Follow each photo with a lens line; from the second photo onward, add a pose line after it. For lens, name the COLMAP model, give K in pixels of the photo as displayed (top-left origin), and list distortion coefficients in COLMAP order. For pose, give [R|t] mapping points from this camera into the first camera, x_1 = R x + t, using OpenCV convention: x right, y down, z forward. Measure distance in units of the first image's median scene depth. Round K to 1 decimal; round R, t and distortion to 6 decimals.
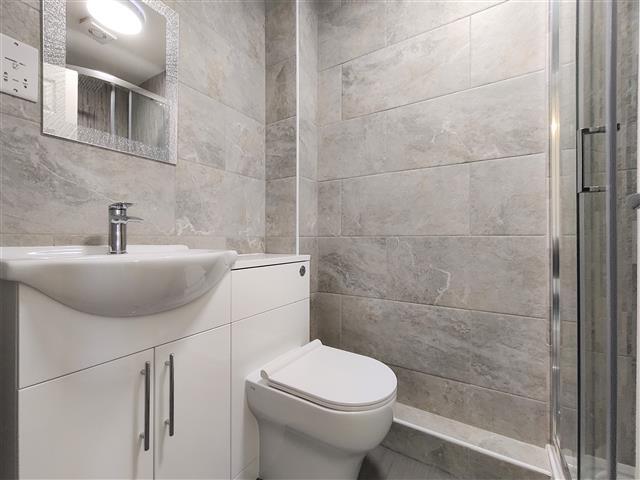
lens RADIAL K [[287.4, 0, 316.2], [0, 287.4, 238.1], [0, 0, 1]] dist [0.000885, -0.000134]
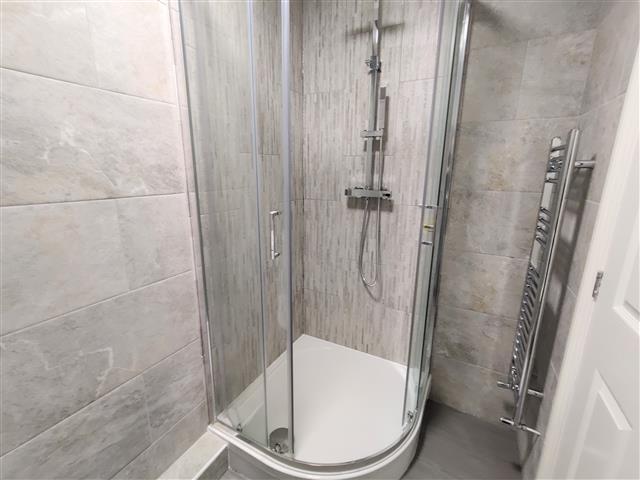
lens RADIAL K [[287.4, 0, 316.2], [0, 287.4, 238.1], [0, 0, 1]] dist [0.000885, -0.000134]
pose [[-0.077809, -0.227741, 0.970608, -0.237167], [-0.005667, 0.973645, 0.227999, -0.333564], [-0.996952, 0.012240, -0.077049, 0.544241]]
